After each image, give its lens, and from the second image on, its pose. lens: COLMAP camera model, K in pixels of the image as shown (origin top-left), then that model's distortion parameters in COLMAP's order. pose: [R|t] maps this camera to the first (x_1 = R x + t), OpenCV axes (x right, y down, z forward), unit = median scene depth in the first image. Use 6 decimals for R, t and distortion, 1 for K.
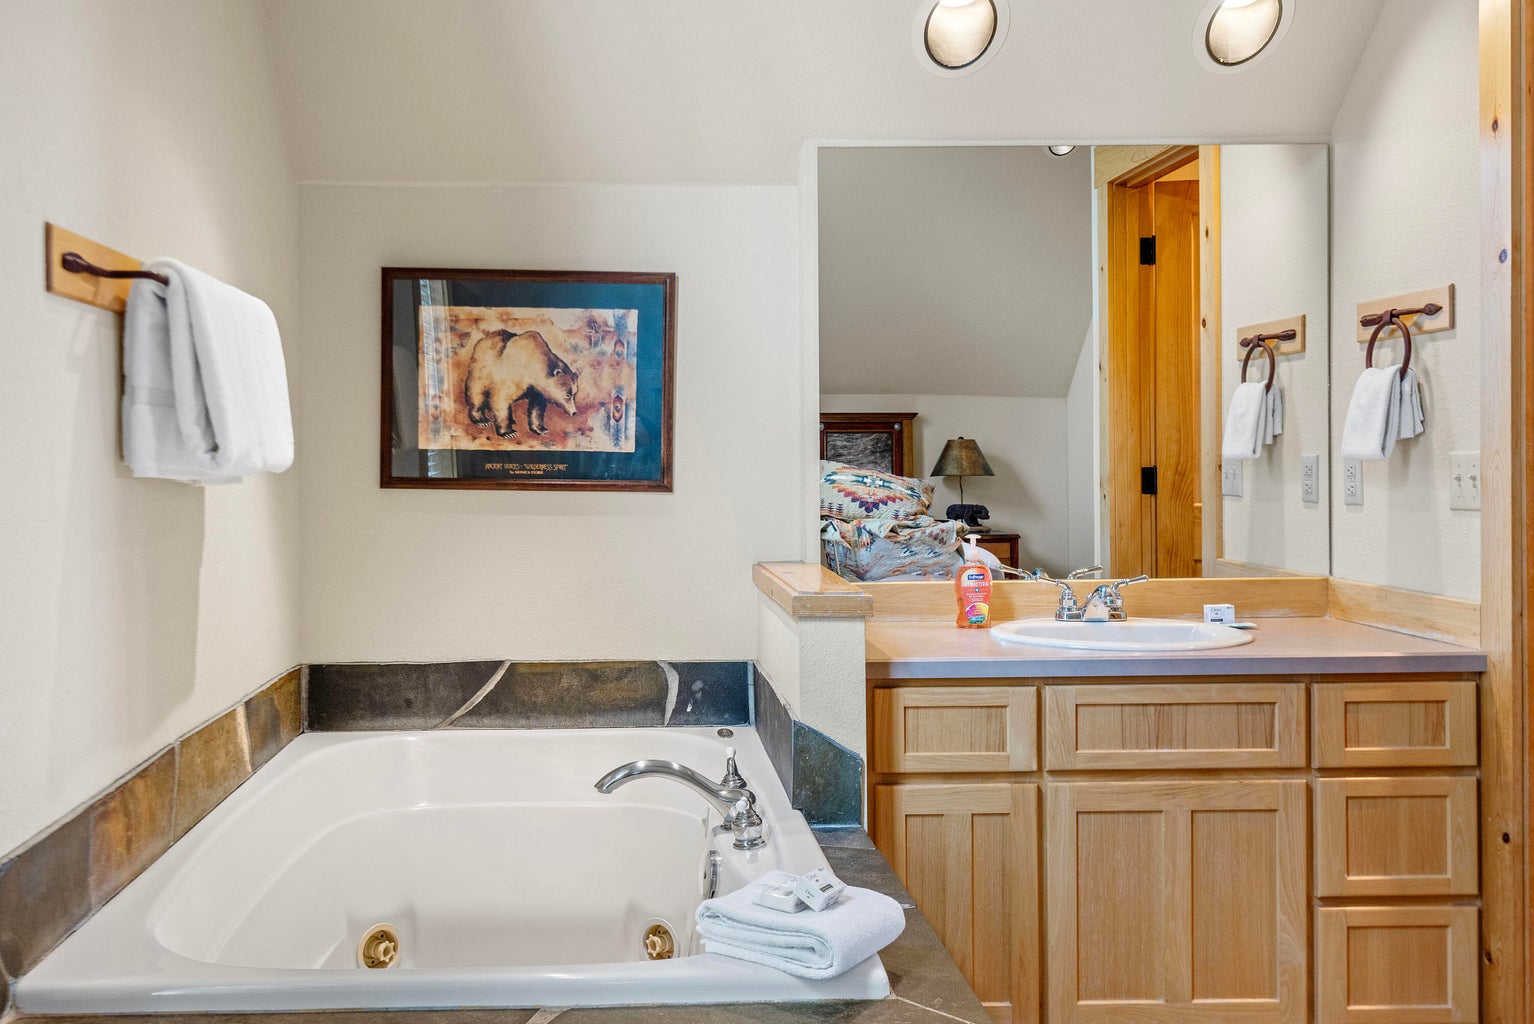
lens RADIAL K [[1344.3, 0, 765.0], [0, 1344.3, 505.6], [0, 0, 1]] dist [-0.002193, 0.003925]
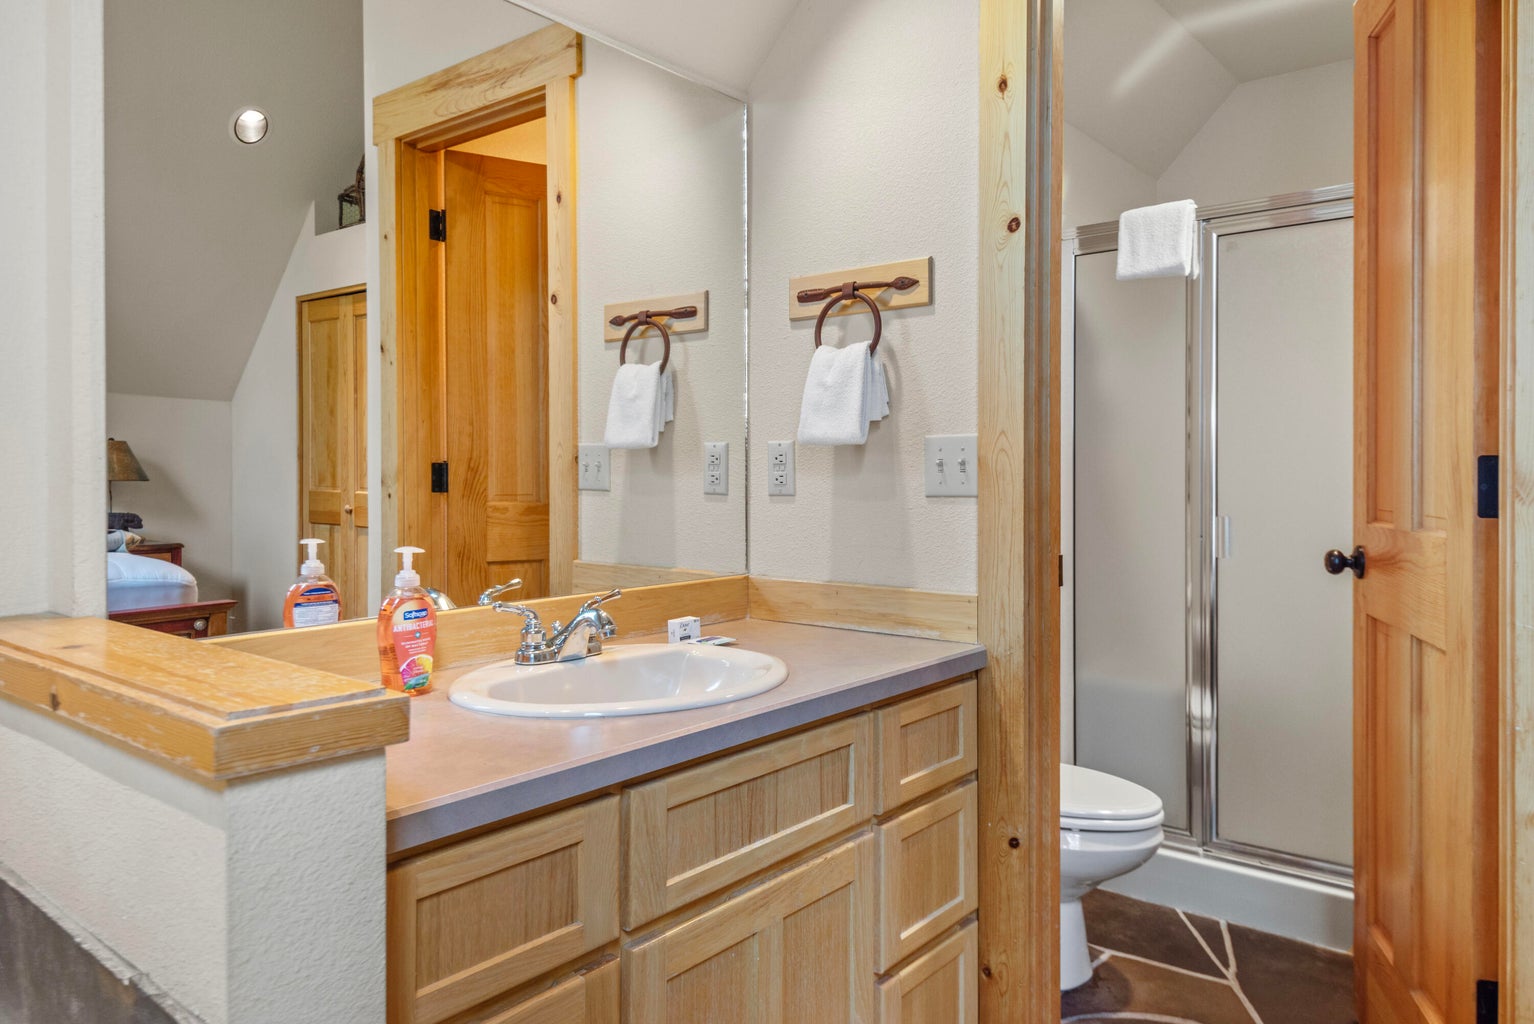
lens RADIAL K [[1017.1, 0, 796.2], [0, 1017.1, 483.0], [0, 0, 1]] dist [0.038766, -0.005893]
pose [[0.703118, -0.003129, 0.711066, -0.058520], [0.021856, 0.999613, -0.017213, 0.003304], [-0.710737, 0.027644, 0.702915, 0.529848]]
